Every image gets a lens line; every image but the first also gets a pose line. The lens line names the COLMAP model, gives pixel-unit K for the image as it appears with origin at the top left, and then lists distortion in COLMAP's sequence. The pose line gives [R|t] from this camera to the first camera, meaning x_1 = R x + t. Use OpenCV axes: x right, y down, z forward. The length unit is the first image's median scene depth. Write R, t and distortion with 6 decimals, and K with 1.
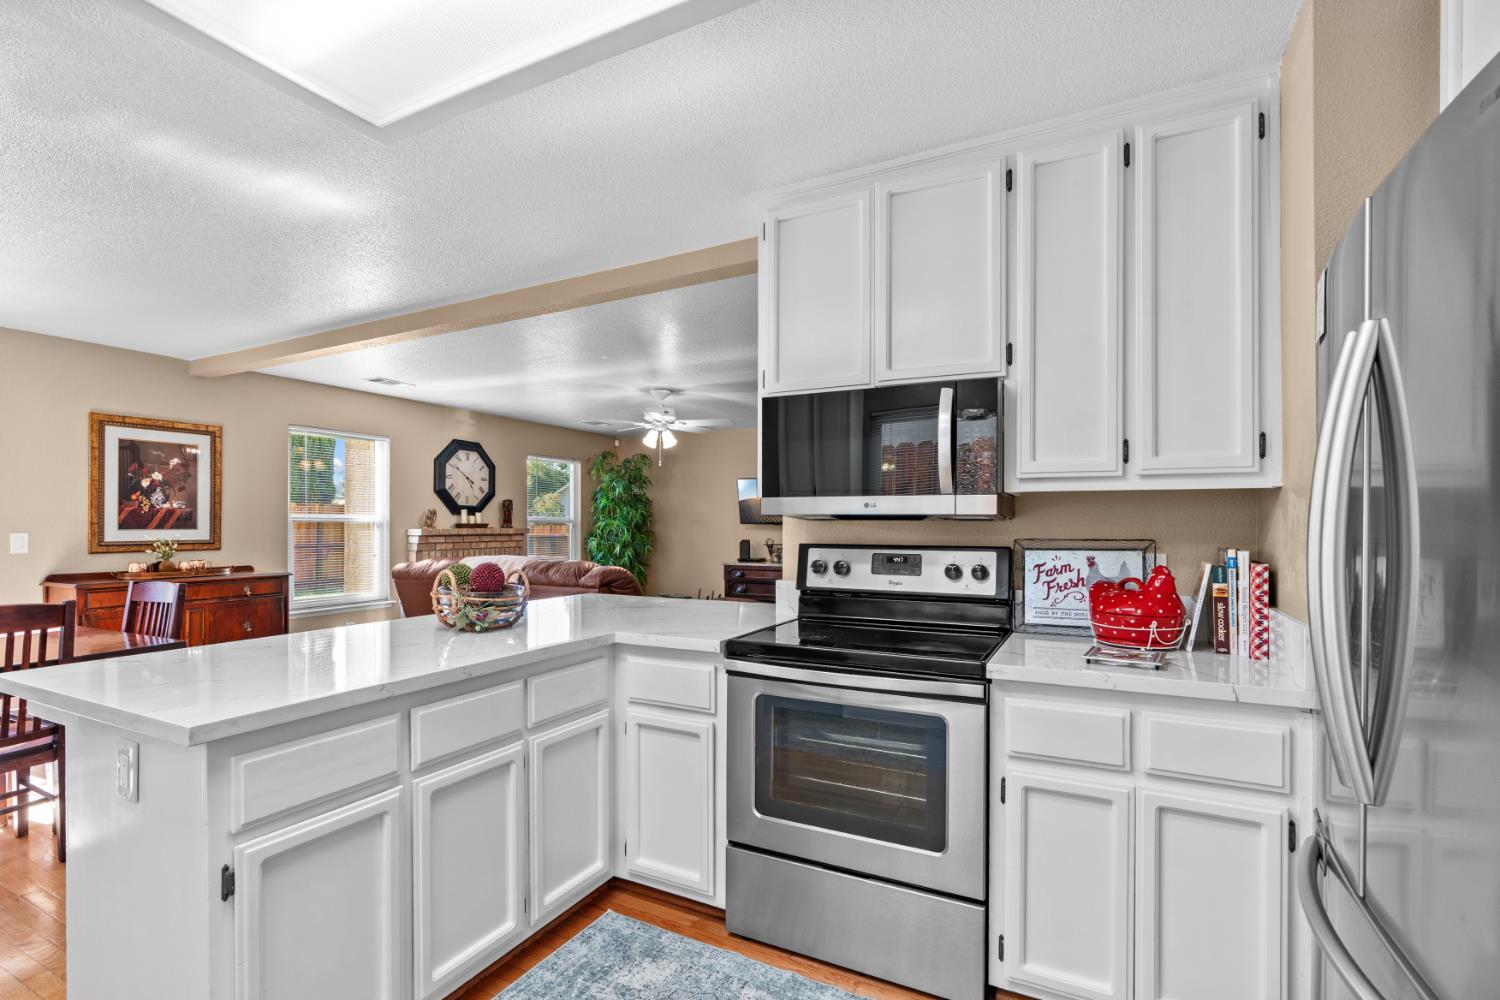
lens RADIAL K [[670.9, 0, 727.7], [0, 670.9, 511.1], [0, 0, 1]] dist [-0.011288, 0.002792]
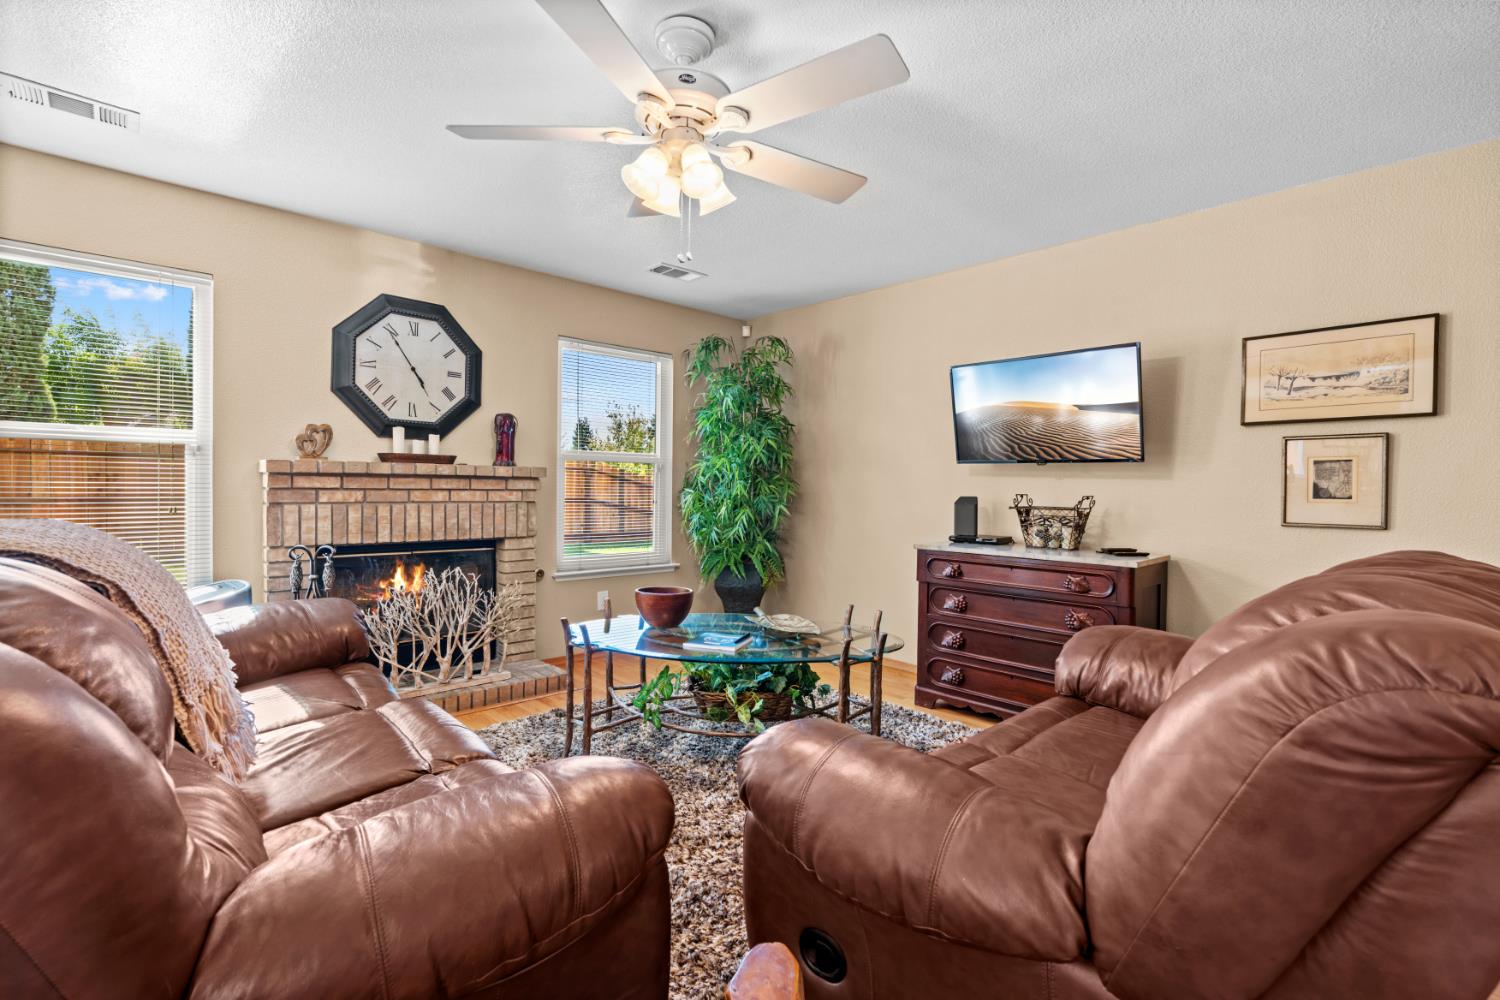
lens RADIAL K [[670.9, 0, 751.2], [0, 670.9, 491.9], [0, 0, 1]] dist [-0.011288, 0.002792]
pose [[0.953018, 0.015179, -0.302534, 0.027437], [-0.006420, 0.999532, 0.029925, 0.030396], [0.302846, -0.026577, 0.952669, 0.577643]]
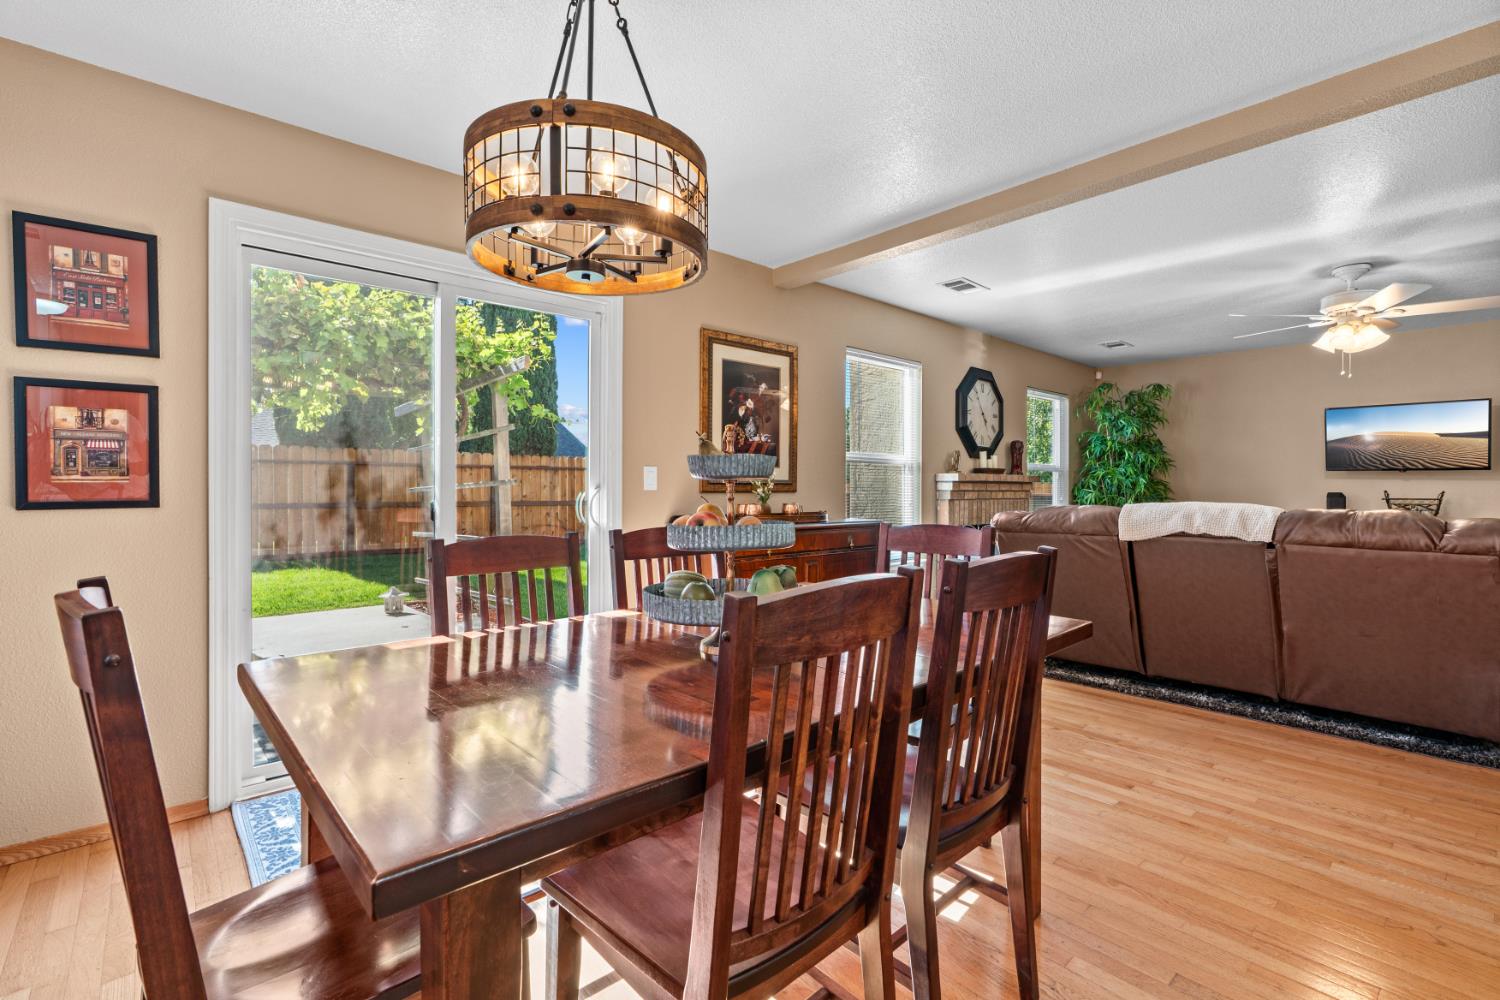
lens RADIAL K [[670.9, 0, 751.5], [0, 670.9, 481.2], [0, 0, 1]] dist [-0.011288, 0.002792]
pose [[0.938378, 0.000098, -0.345611, -0.372390], [0.002608, 0.999969, 0.007364, 0.026857], [0.345601, -0.007811, 0.938349, 0.129803]]
